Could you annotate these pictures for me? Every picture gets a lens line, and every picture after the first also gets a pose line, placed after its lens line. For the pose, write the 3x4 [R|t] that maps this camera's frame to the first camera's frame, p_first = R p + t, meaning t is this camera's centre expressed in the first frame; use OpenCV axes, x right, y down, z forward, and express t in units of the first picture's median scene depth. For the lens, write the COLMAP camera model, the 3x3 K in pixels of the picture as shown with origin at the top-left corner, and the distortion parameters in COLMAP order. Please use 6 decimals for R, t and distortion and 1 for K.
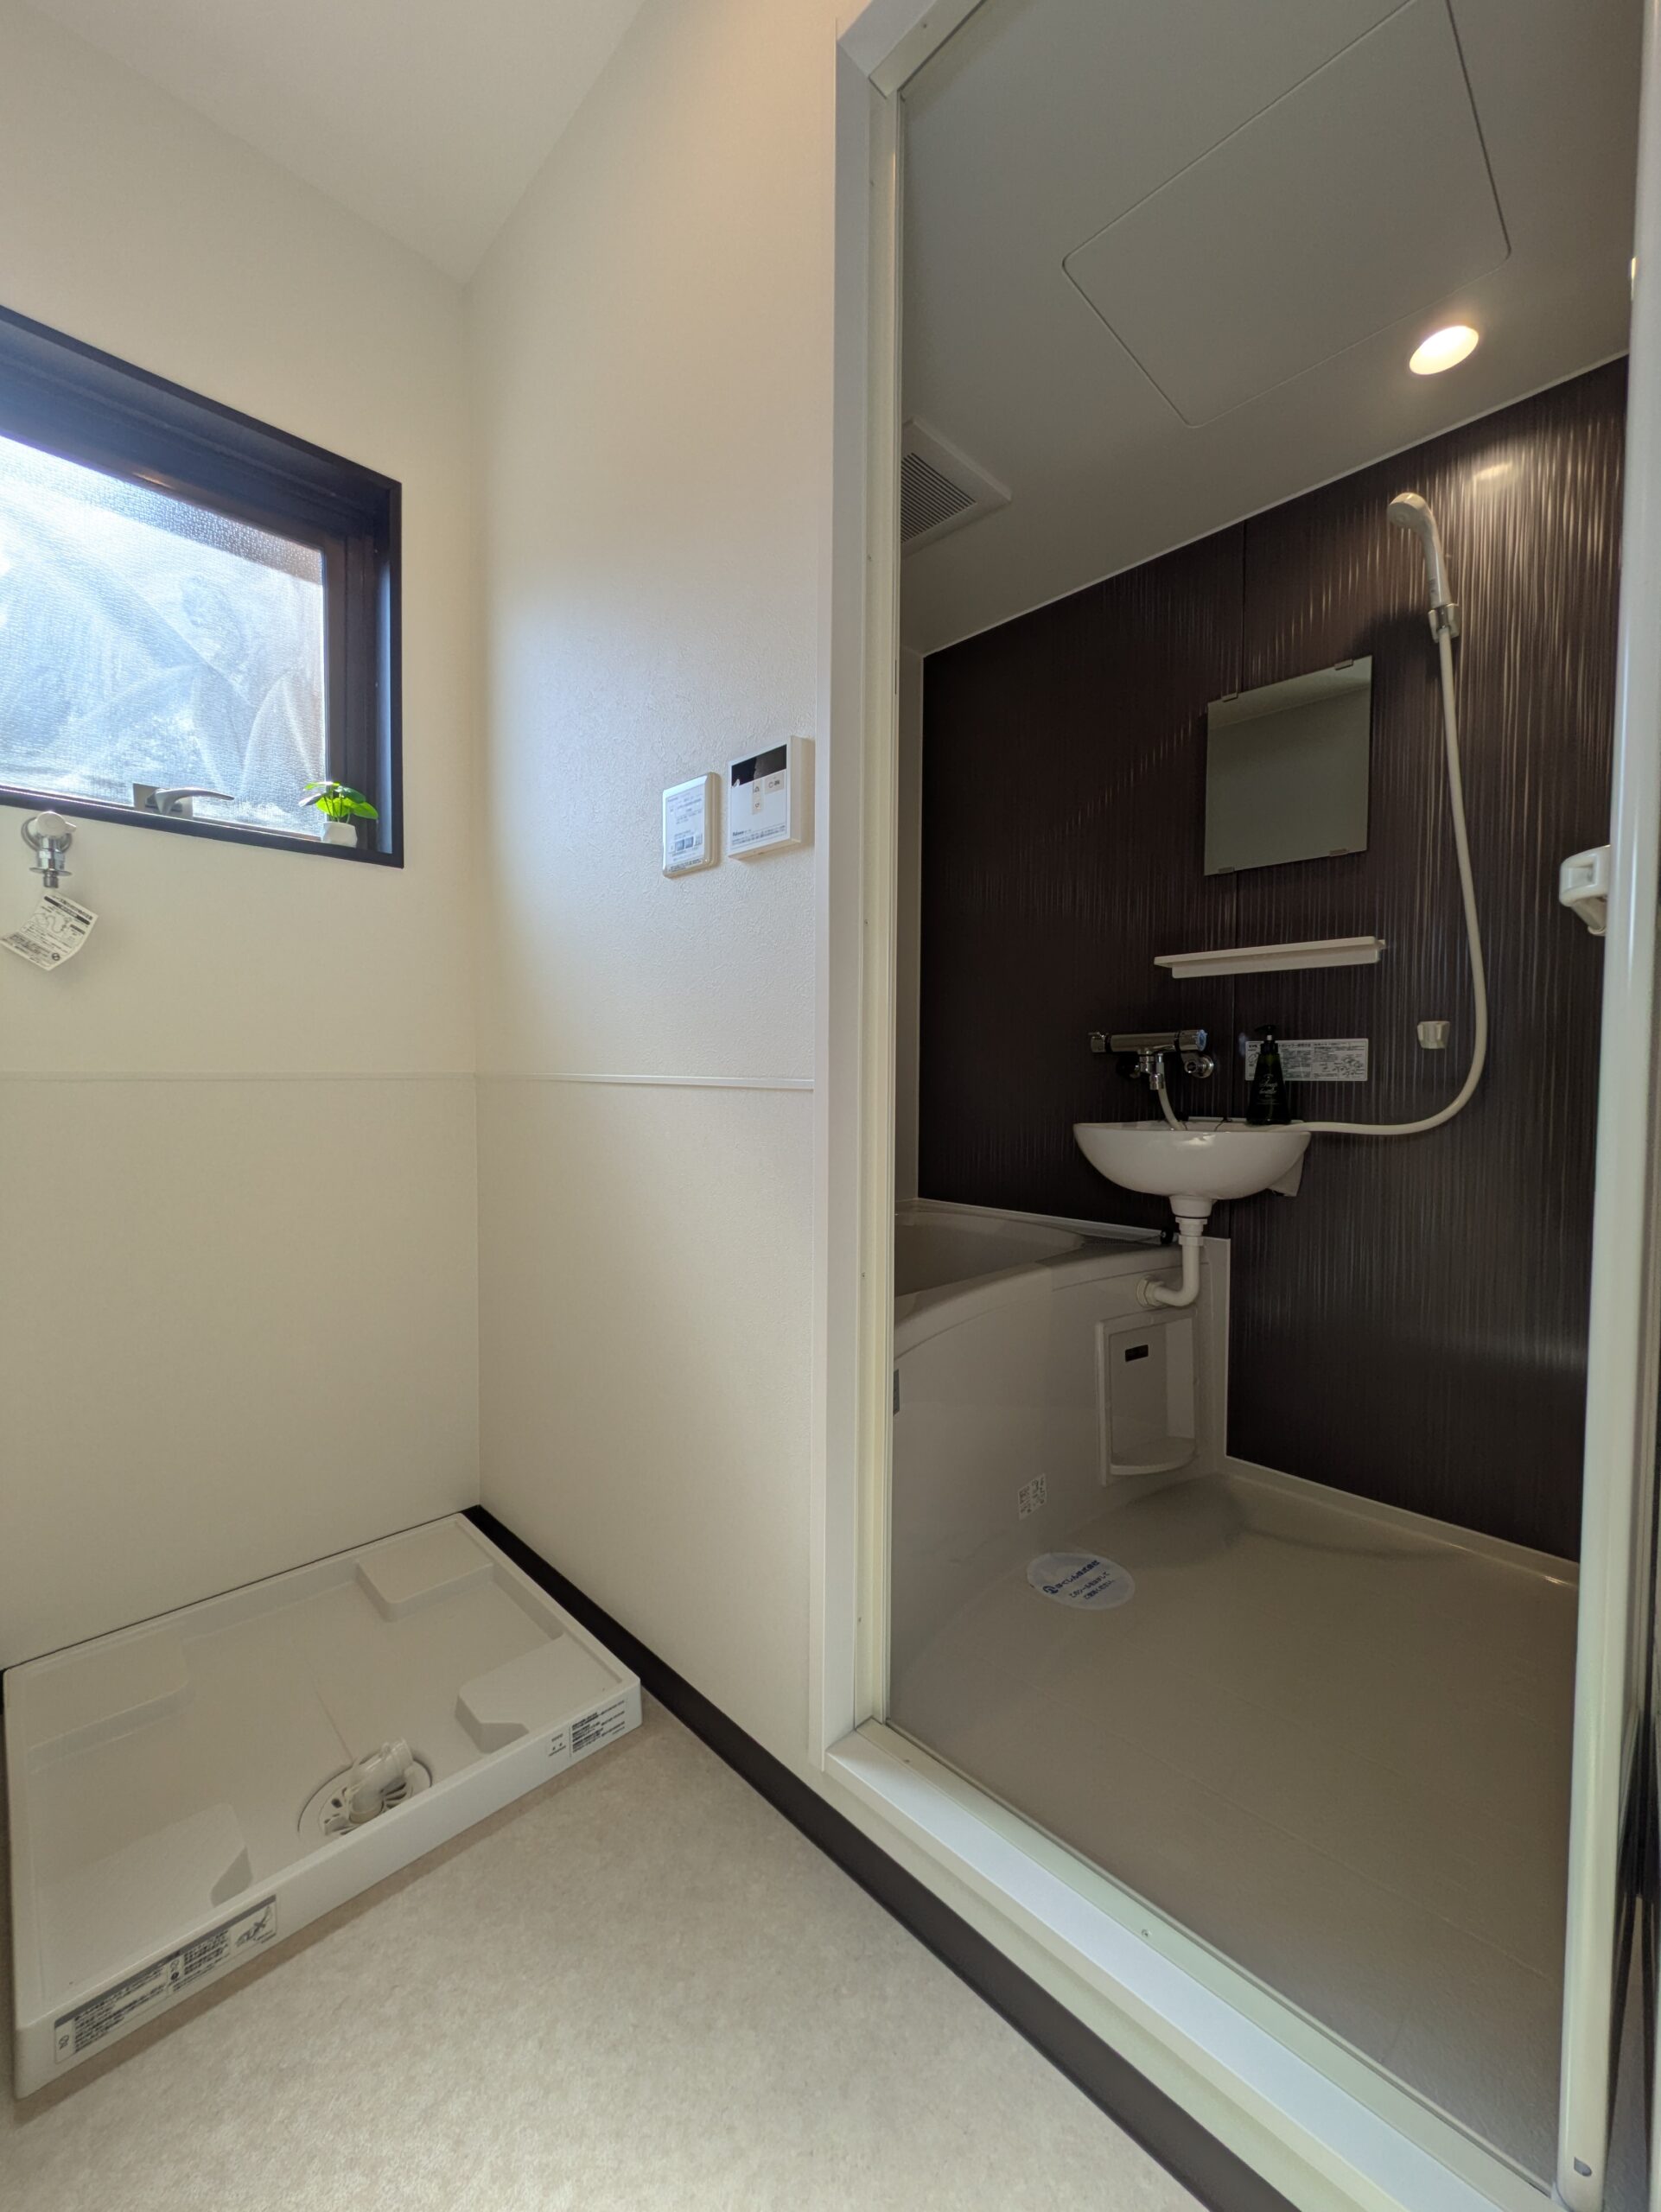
lens RADIAL K [[877.8, 0, 827.3], [0, 877.8, 1103.4], [0, 0, 1]] dist [0.000497, 0.000466]
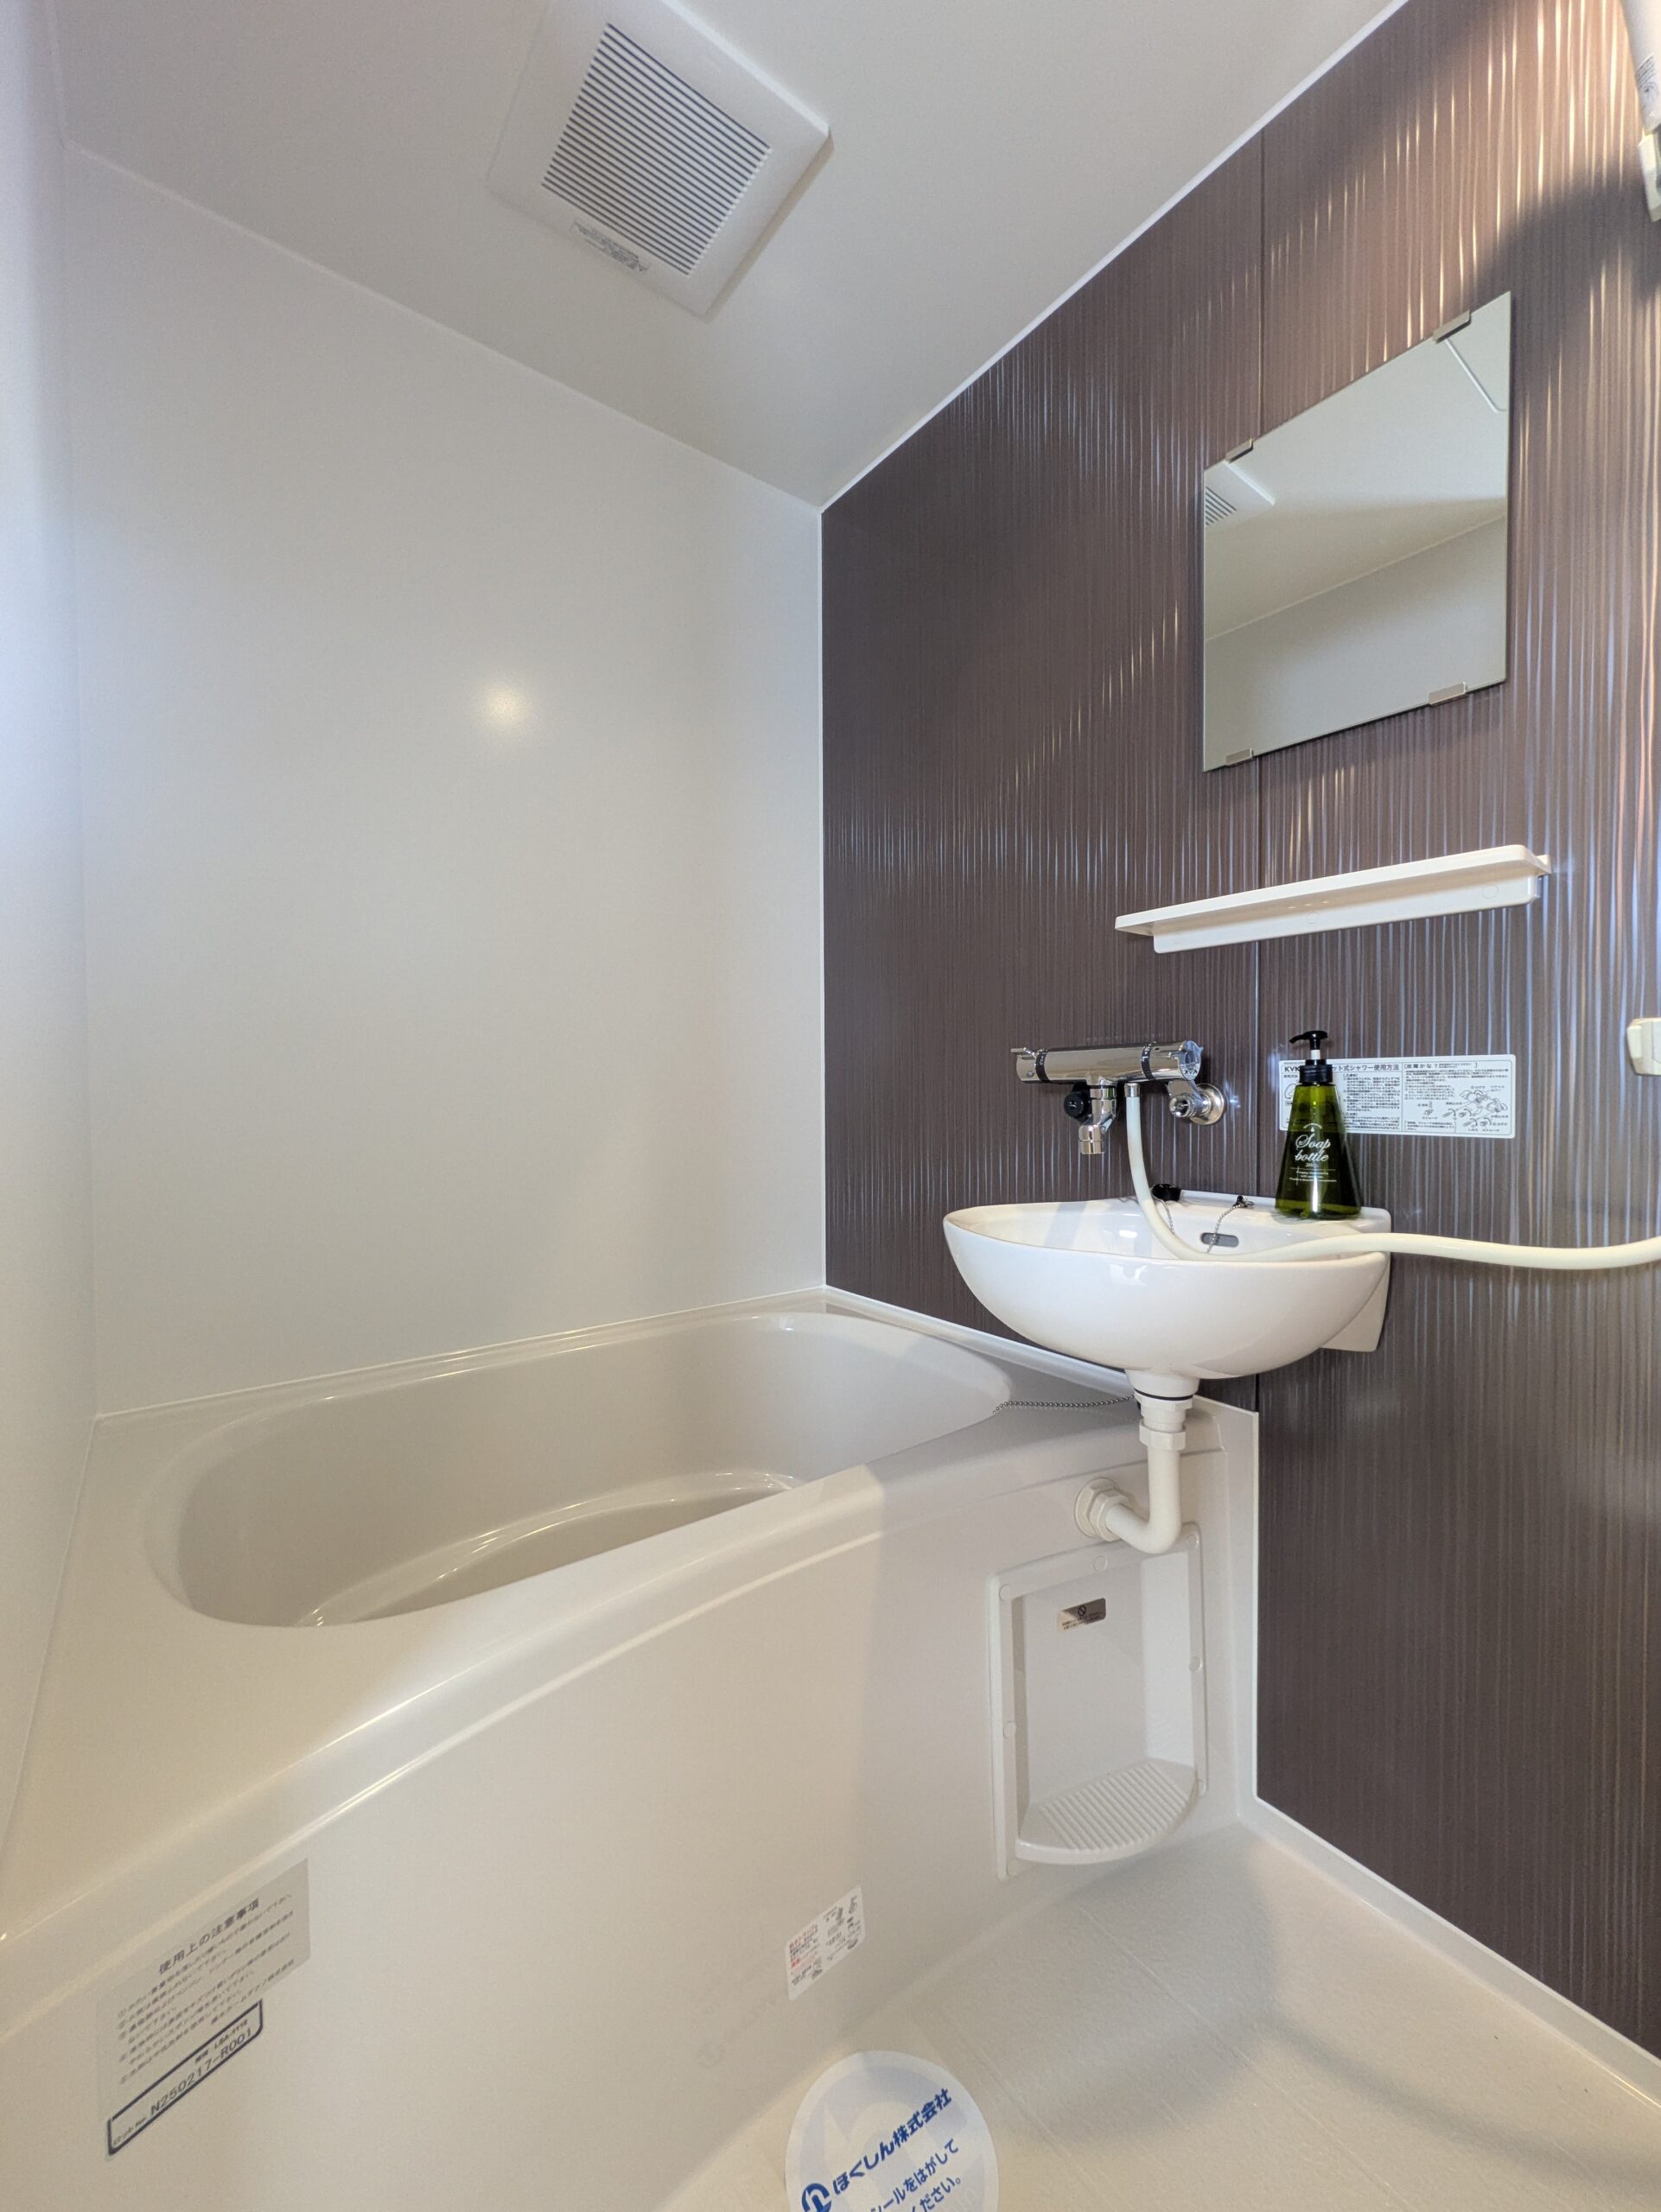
lens RADIAL K [[877.8, 0, 833.6], [0, 877.8, 1105.0], [0, 0, 1]] dist [0.000497, 0.000466]
pose [[0.991992, -0.007675, -0.126065, 0.280846], [0.006154, 0.999904, -0.012445, -0.039361], [0.126148, 0.011570, 0.991944, 0.435924]]
